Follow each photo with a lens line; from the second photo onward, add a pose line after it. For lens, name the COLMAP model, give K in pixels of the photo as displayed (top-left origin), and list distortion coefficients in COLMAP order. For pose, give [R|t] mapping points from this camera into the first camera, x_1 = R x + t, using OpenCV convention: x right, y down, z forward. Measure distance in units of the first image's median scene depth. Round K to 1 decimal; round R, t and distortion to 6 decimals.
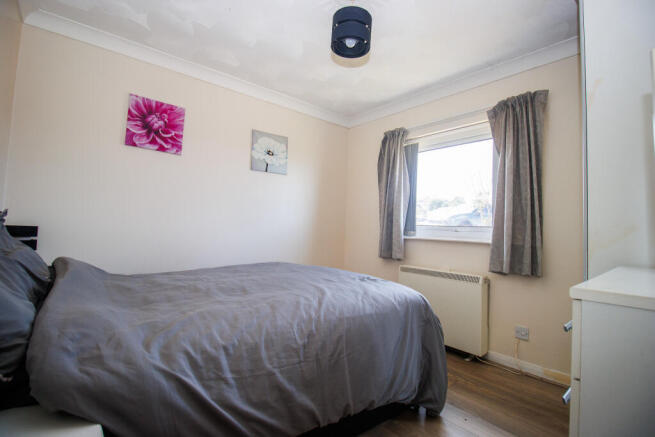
lens RADIAL K [[305.4, 0, 326.9], [0, 305.4, 221.9], [0, 0, 1]] dist [-0.002088, -0.000276]
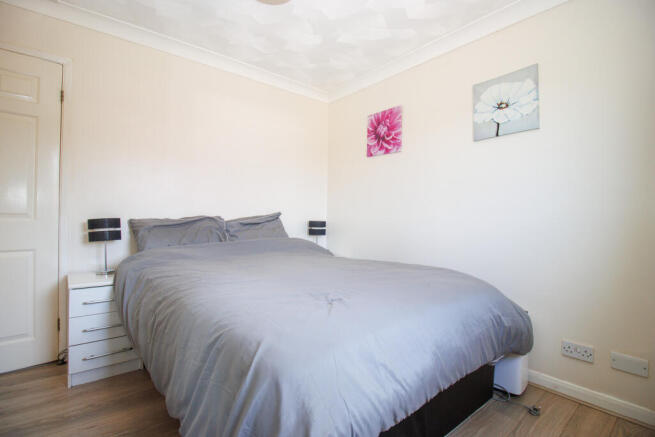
lens RADIAL K [[305.4, 0, 327.0], [0, 305.4, 217.6], [0, 0, 1]] dist [-0.002088, -0.000276]
pose [[-0.013023, -0.018165, -0.999750, 0.583842], [0.023451, 0.999554, -0.018467, 0.020853], [0.999640, -0.023685, -0.012591, 0.785940]]
